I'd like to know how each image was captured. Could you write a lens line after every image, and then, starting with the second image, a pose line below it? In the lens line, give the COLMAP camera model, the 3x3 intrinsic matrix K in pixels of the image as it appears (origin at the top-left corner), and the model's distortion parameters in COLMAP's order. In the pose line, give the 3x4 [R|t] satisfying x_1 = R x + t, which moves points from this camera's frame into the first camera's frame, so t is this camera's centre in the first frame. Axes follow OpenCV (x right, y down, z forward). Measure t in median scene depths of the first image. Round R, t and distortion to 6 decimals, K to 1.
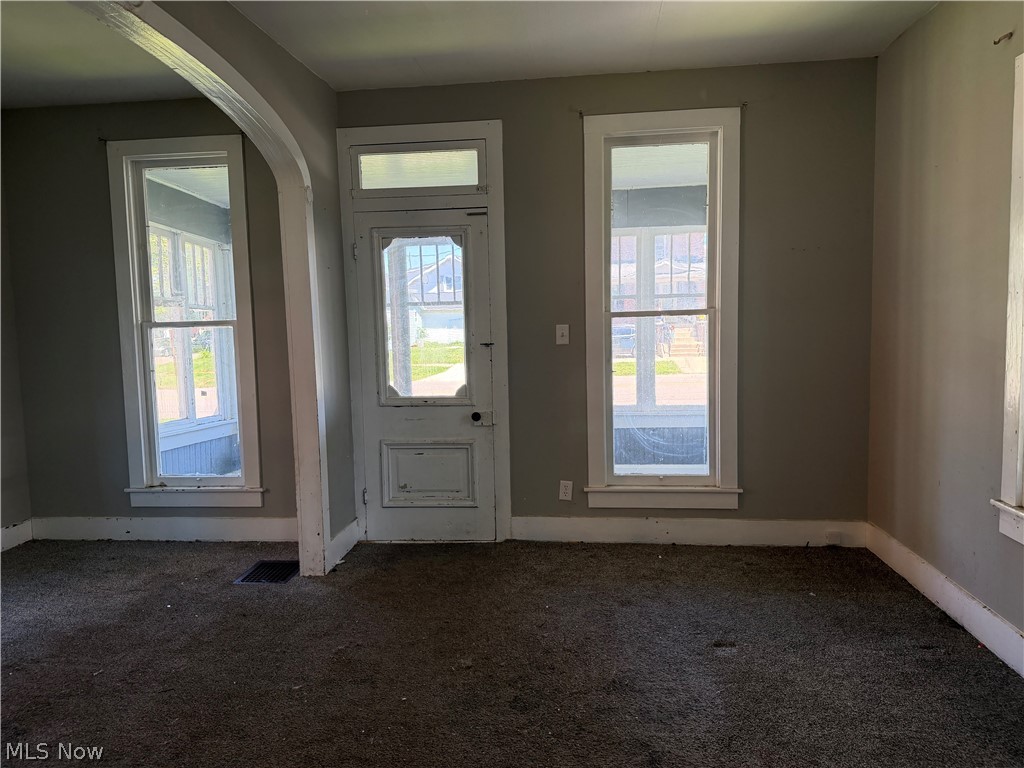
lens RADIAL K [[730.7, 0, 512.9], [0, 730.7, 384.1], [0, 0, 1]] dist [0.007998, -0.001238]
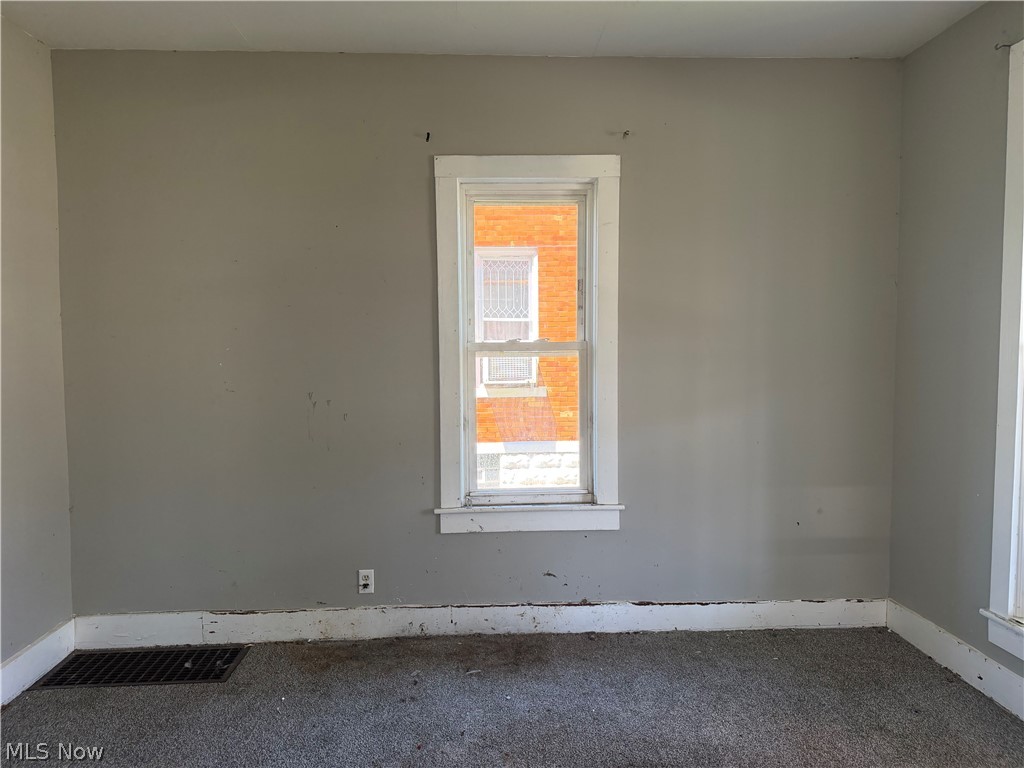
lens RADIAL K [[730.7, 0, 509.2], [0, 730.7, 390.5], [0, 0, 1]] dist [0.007998, -0.001238]
pose [[0.163835, 0.084456, -0.982866, 0.002293], [-0.087793, 0.993623, 0.070746, -0.050242], [0.982574, 0.074698, 0.170204, 0.482275]]
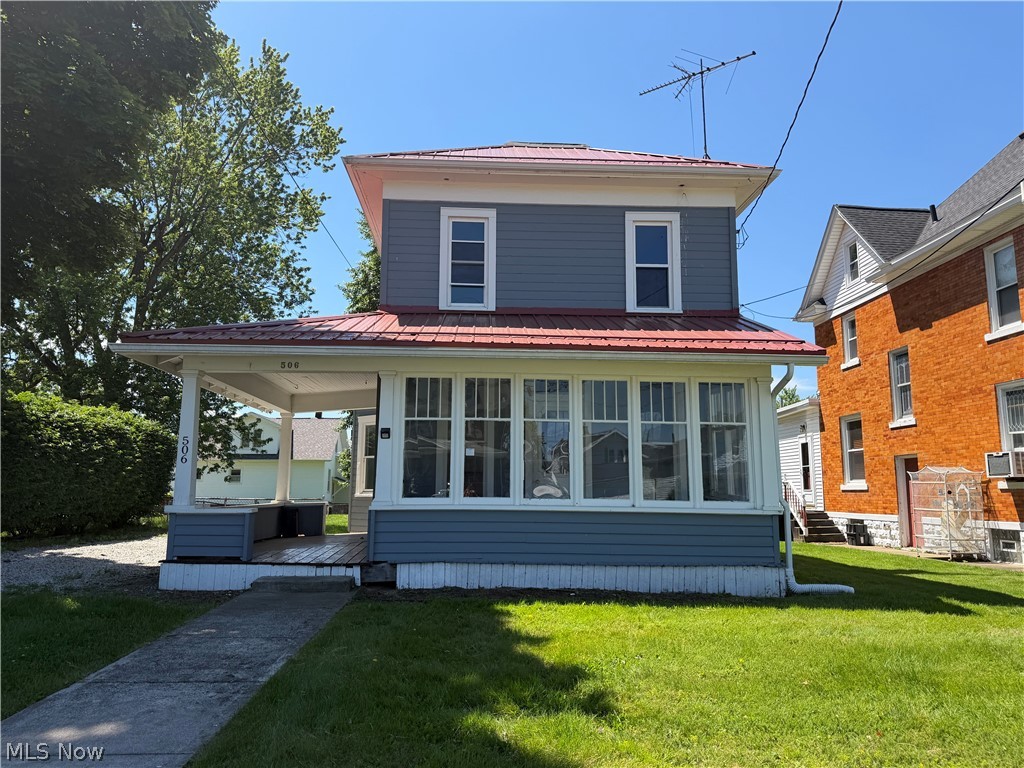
lens RADIAL K [[730.7, 0, 511.2], [0, 730.7, 383.5], [0, 0, 1]] dist [0.007998, -0.001238]
pose [[-0.988173, 0.000348, -0.153343, 0.078869], [0.009010, 0.998401, -0.055797, -0.071878], [0.153078, -0.056519, -0.986597, 1.093578]]
